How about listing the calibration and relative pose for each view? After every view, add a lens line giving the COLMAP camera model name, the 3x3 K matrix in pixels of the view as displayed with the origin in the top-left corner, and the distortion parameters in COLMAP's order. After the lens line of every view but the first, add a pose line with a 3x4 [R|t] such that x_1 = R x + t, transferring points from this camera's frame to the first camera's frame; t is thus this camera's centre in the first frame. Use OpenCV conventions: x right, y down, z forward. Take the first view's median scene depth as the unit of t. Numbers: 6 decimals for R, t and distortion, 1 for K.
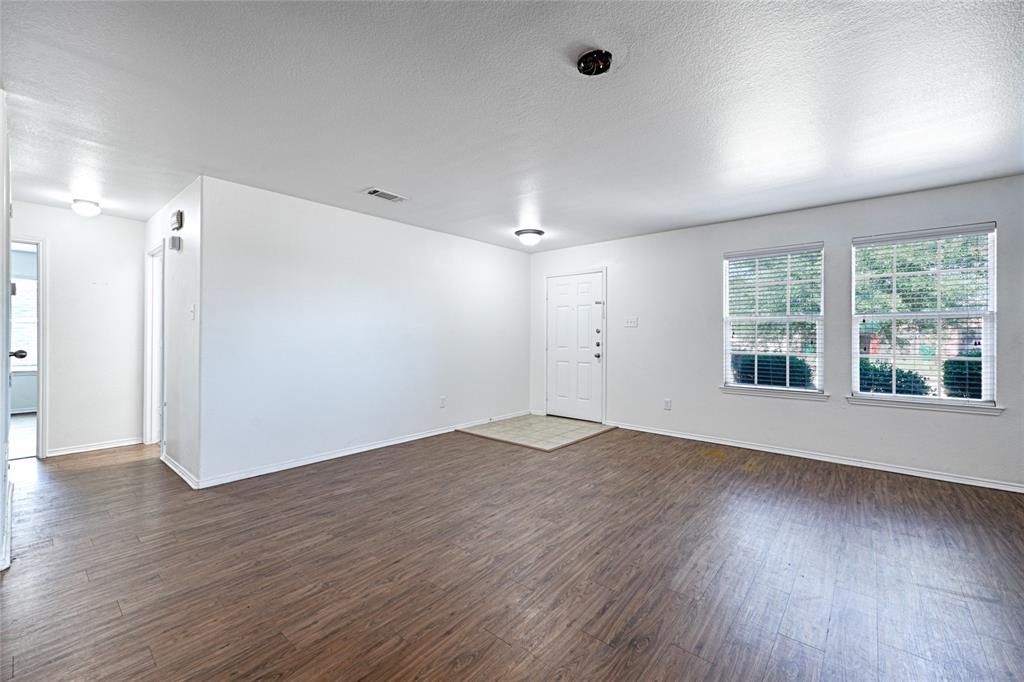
lens RADIAL K [[420.9, 0, 510.8], [0, 420.9, 334.0], [0, 0, 1]] dist [0.014935, 0.000011]
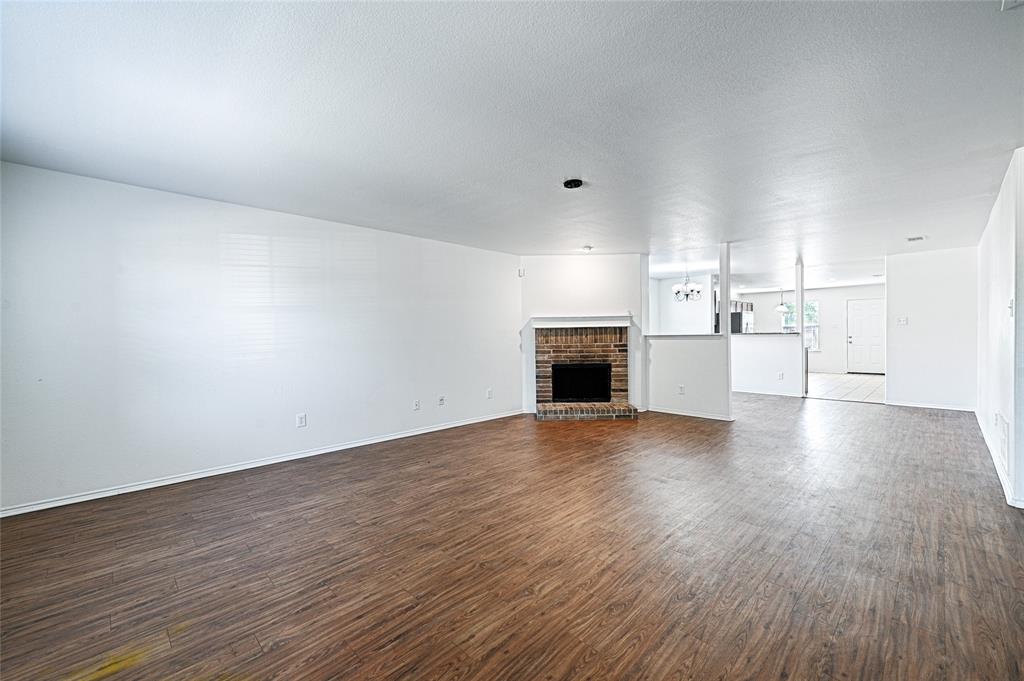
lens RADIAL K [[420.9, 0, 510.8], [0, 420.9, 333.5], [0, 0, 1]] dist [0.014935, 0.000011]
pose [[-0.996233, 0.007573, 0.086382, 0.200942], [0.006746, 0.999929, -0.009860, 0.003650], [-0.086451, -0.009240, -0.996213, 1.839087]]
